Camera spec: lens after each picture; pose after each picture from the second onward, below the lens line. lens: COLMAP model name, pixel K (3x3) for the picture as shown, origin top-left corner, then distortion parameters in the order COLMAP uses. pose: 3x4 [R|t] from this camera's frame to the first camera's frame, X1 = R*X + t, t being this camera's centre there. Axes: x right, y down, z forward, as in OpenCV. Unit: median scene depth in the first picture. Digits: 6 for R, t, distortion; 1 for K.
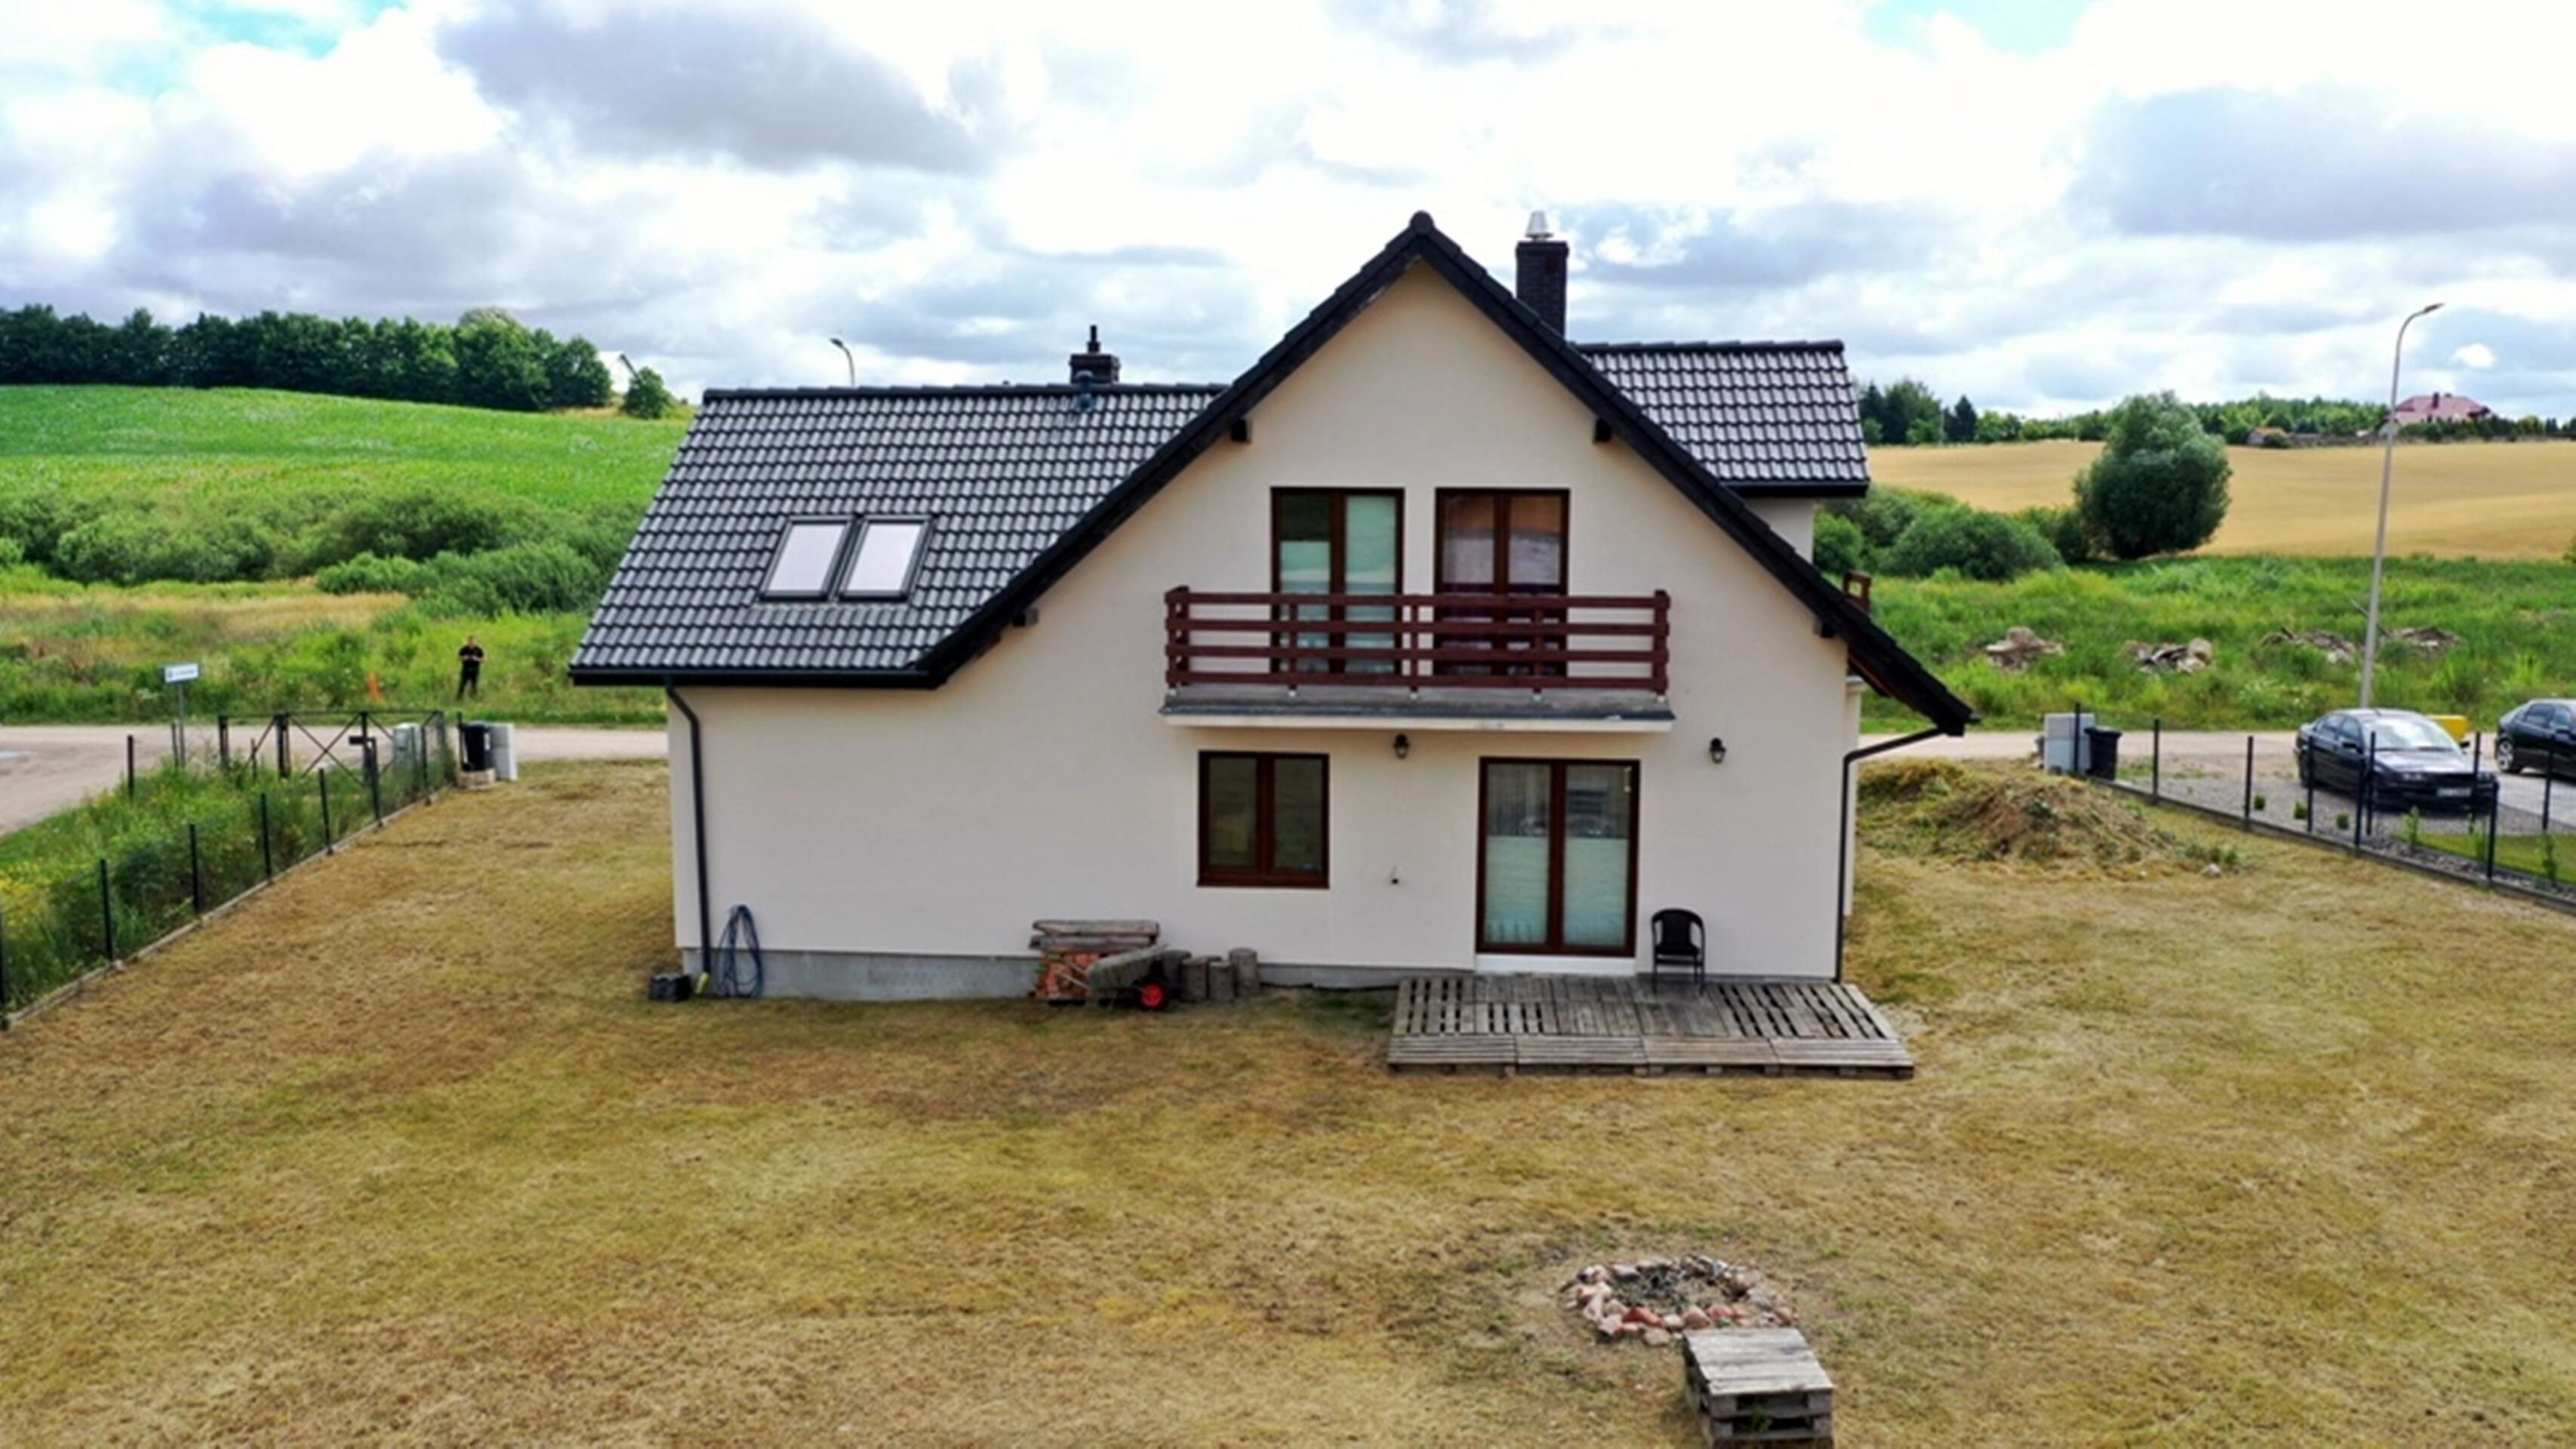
lens RADIAL K [[2025.7, 0, 1282.1], [0, 2025.7, 704.7], [0, 0, 1]] dist [0.007902, -0.011245]
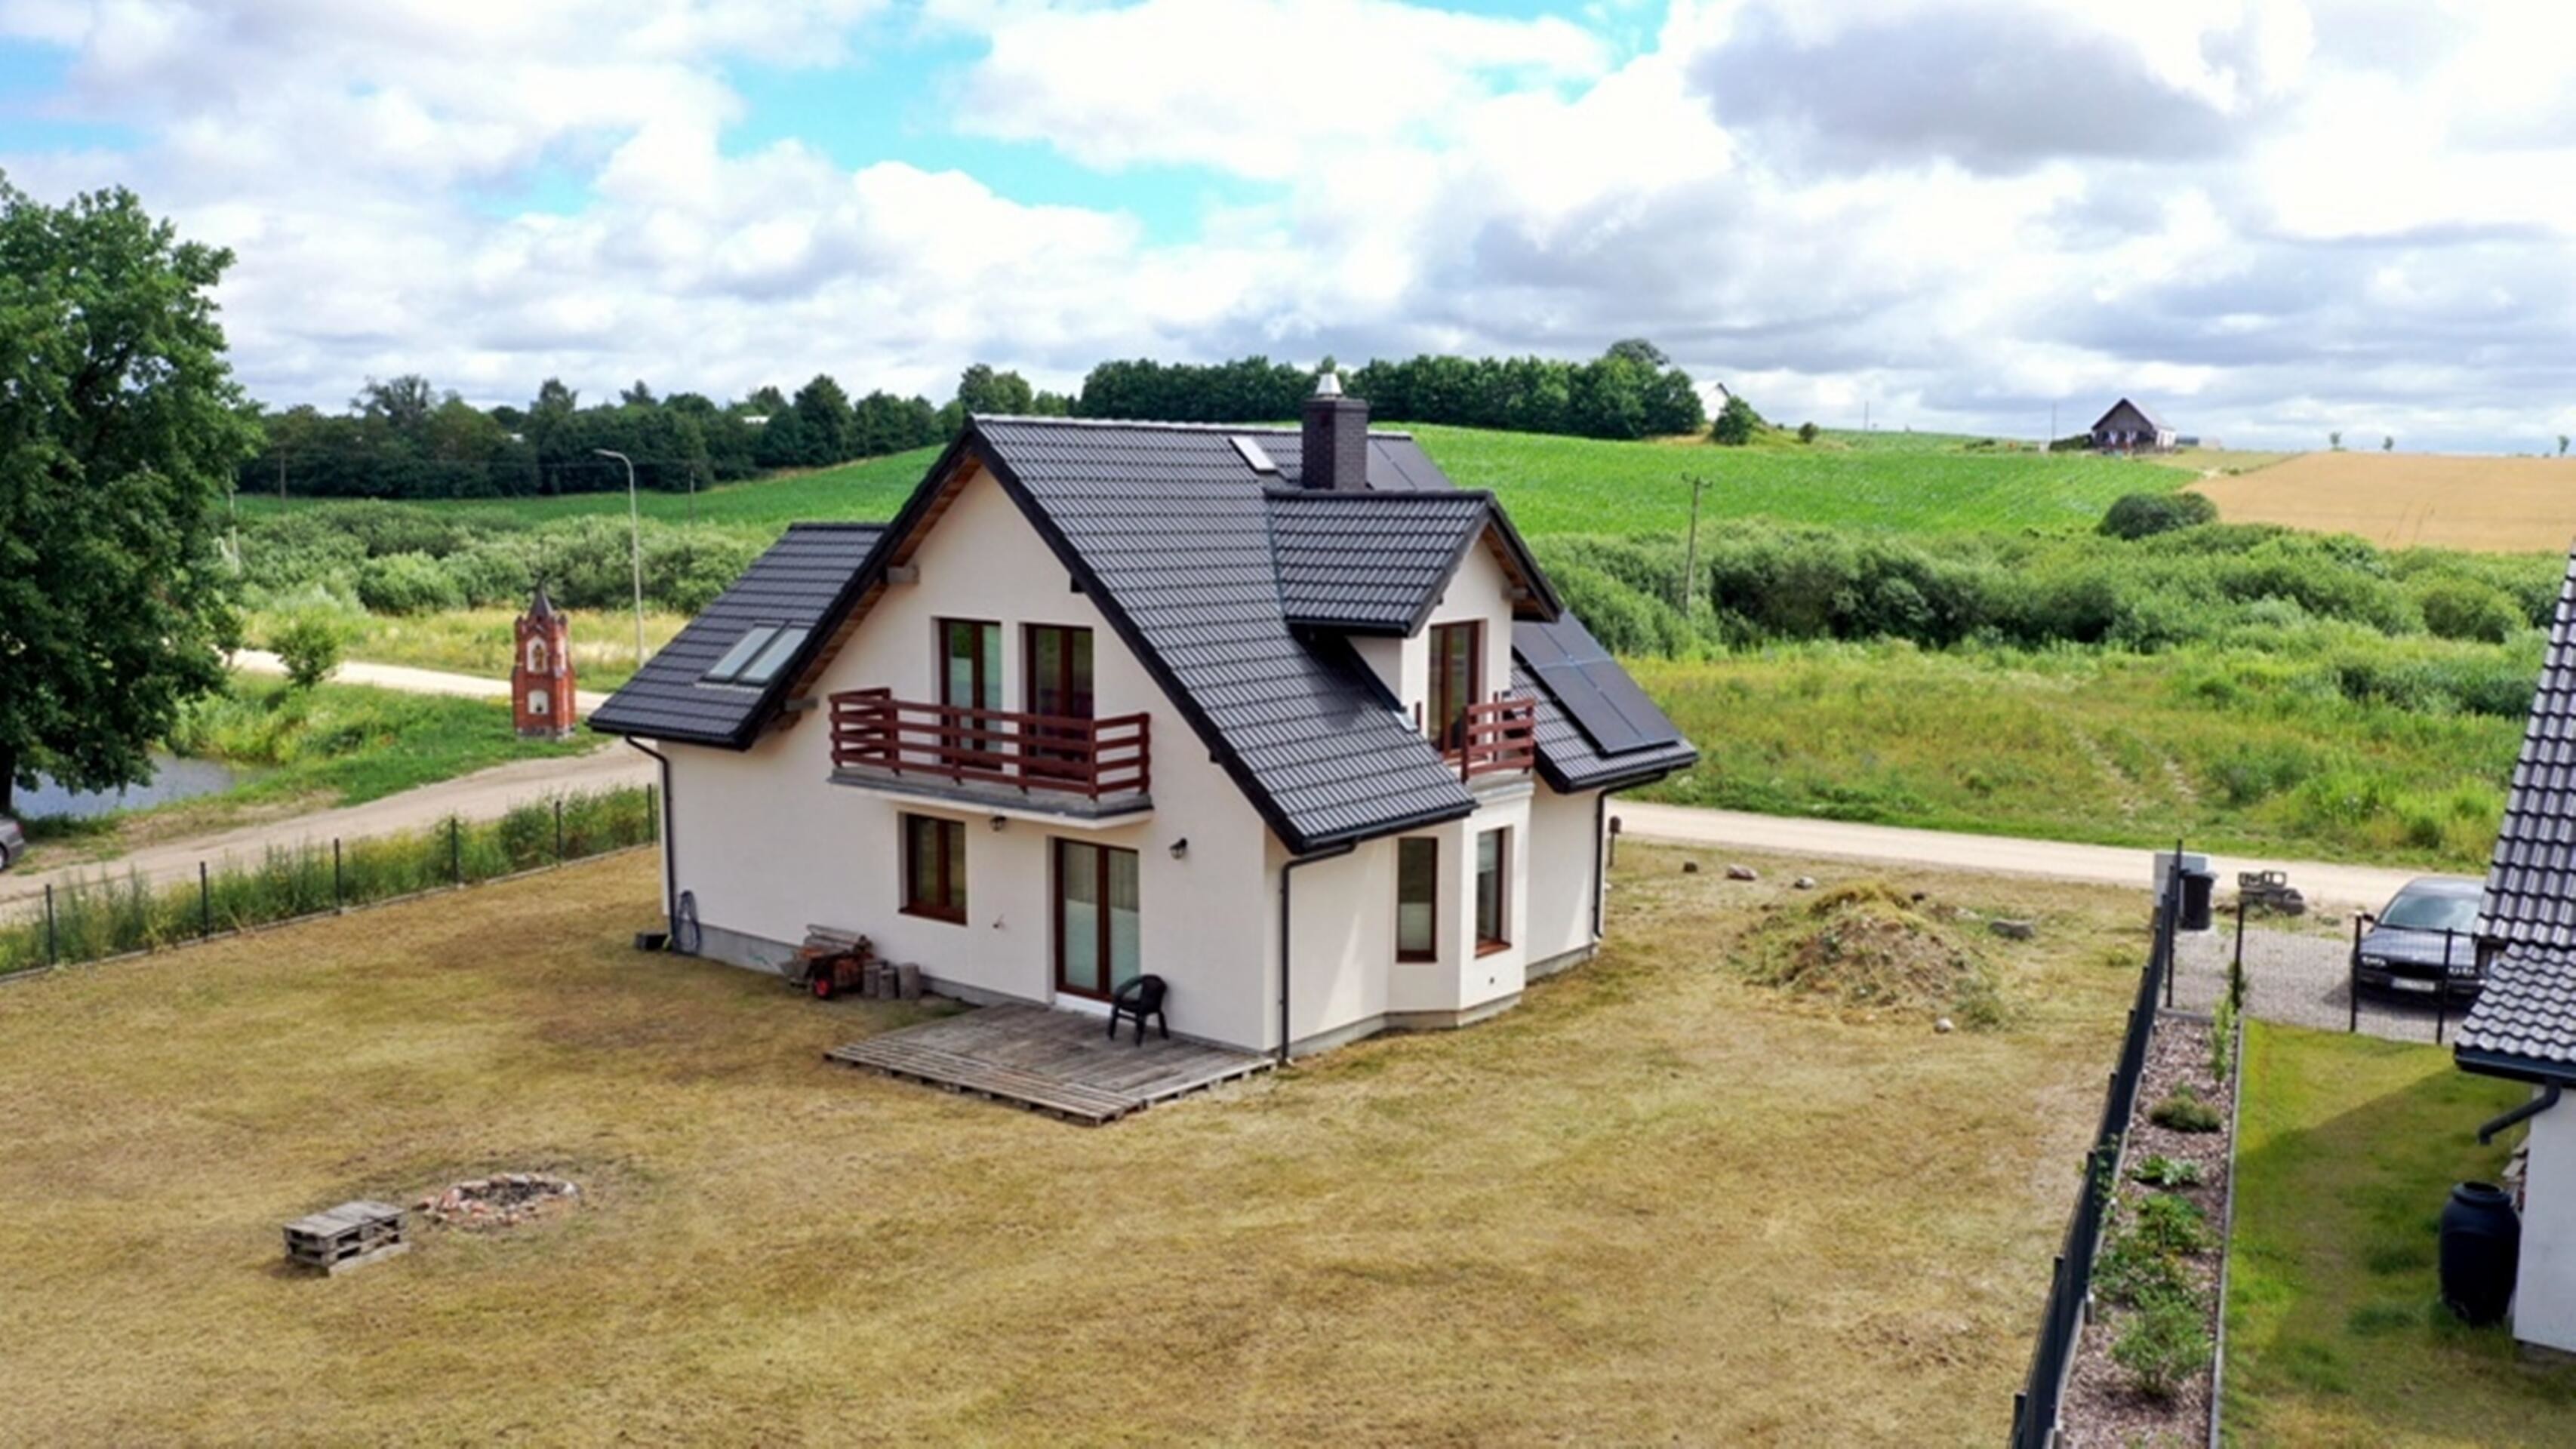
lens RADIAL K [[2025.7, 0, 1294.8], [0, 2025.7, 750.4], [0, 0, 1]] dist [0.007902, -0.011245]
pose [[0.836612, 0.070555, -0.543233, 0.871493], [-0.061285, 0.997500, 0.035172, -0.078026], [0.544357, 0.003867, 0.838845, 0.024558]]
